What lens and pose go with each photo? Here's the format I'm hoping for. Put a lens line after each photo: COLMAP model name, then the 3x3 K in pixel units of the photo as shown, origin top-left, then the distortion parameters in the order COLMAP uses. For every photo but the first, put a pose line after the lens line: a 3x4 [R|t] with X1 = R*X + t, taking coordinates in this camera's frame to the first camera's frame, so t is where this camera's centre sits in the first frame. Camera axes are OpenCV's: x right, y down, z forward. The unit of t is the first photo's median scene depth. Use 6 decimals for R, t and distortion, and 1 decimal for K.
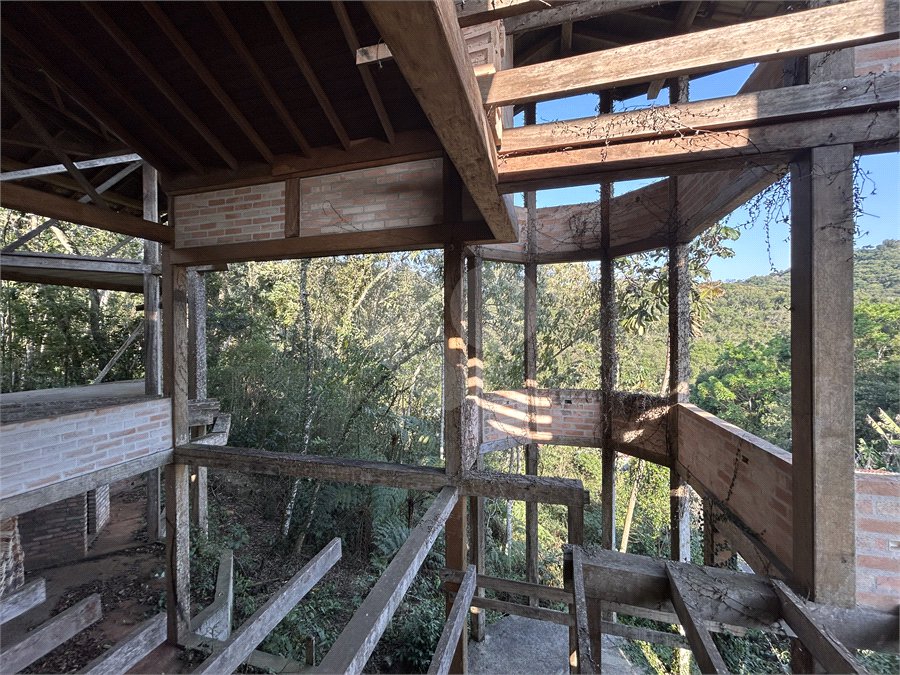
lens RADIAL K [[359.4, 0, 453.0], [0, 359.4, 337.7], [0, 0, 1]] dist [0.002379, -0.001945]
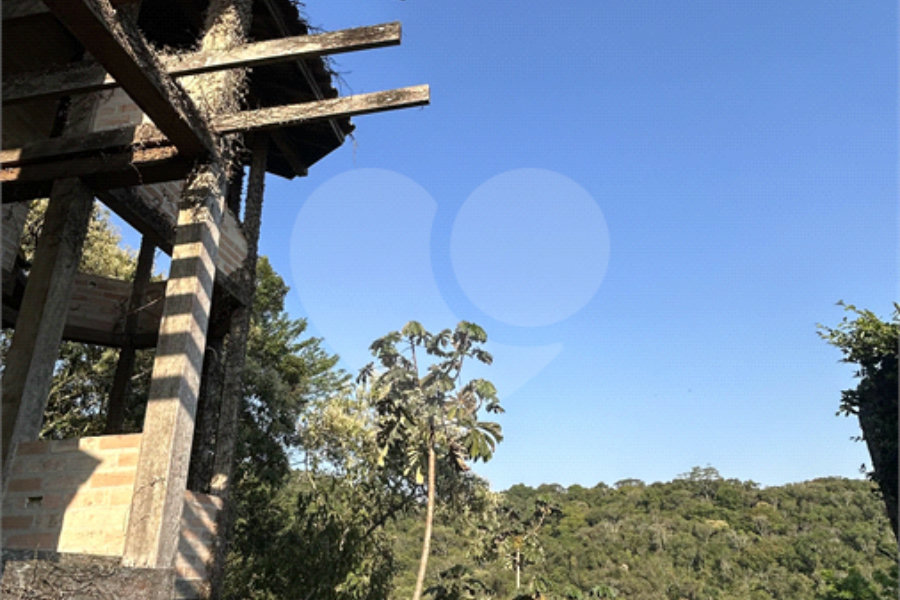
lens RADIAL K [[634.7, 0, 472.4], [0, 634.7, 293.0], [0, 0, 1]] dist [-0.017290, -0.008566]
pose [[0.993695, 0.018751, 0.110540, 0.859115], [0.031515, 0.899455, -0.435875, 0.327064], [-0.107599, 0.436611, 0.893193, -0.373724]]
